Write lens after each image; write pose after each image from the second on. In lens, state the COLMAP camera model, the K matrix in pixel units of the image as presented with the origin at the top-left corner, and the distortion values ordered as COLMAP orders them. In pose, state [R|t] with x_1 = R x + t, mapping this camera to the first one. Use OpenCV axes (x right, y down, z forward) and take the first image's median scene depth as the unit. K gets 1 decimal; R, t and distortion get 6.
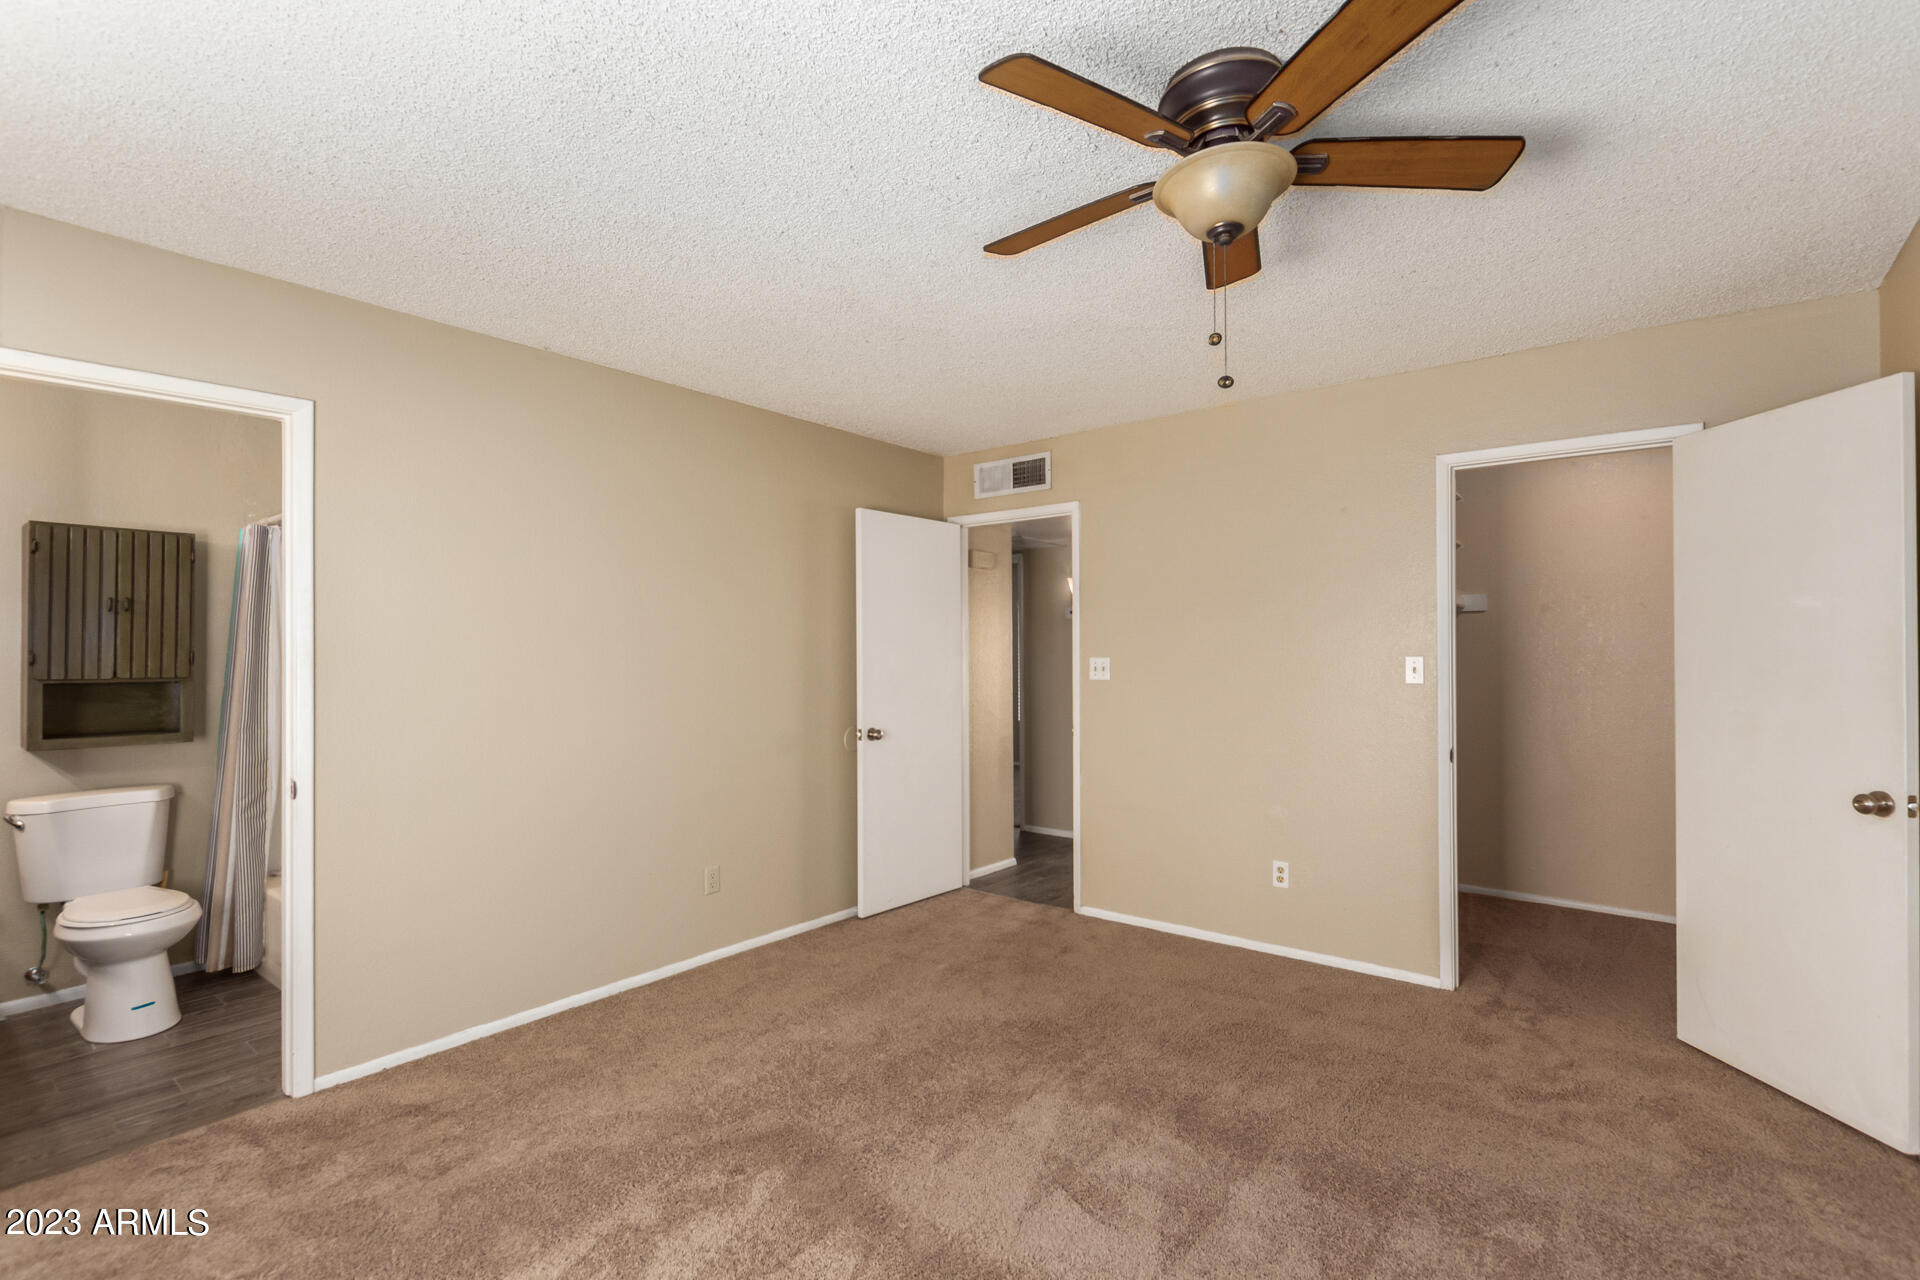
lens RADIAL K [[889.8, 0, 969.3], [0, 889.8, 641.9], [0, 0, 1]] dist [0.007119, -0.004278]
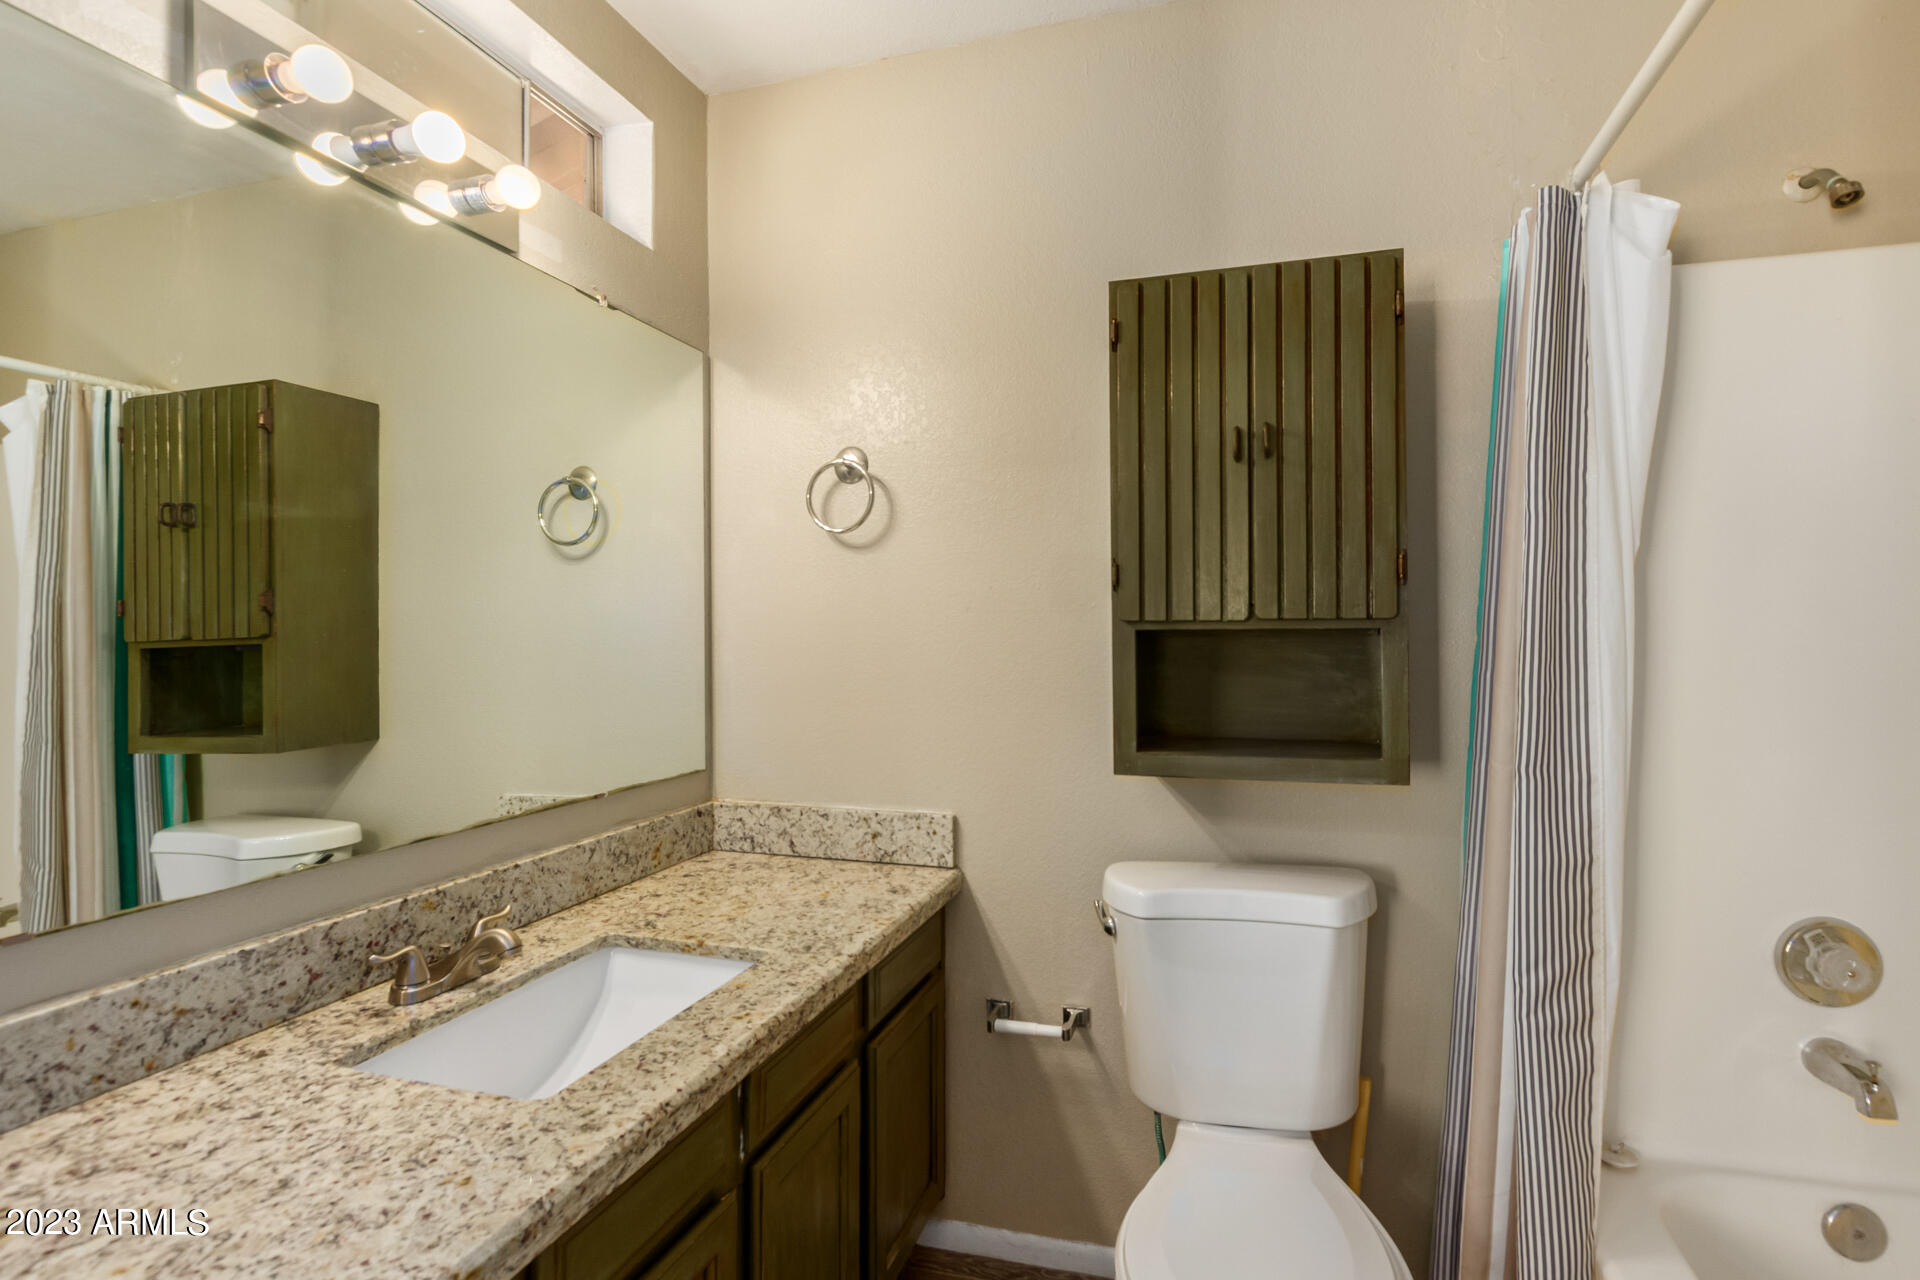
lens RADIAL K [[1019.2, 0, 964.0], [0, 1019.2, 639.8], [0, 0, 1]] dist [0.007213, 0.000584]
pose [[0.384692, -0.002004, -0.923043, -0.548412], [0.027884, 0.999566, 0.009451, 0.041142], [0.922624, -0.029374, 0.384582, 0.668936]]
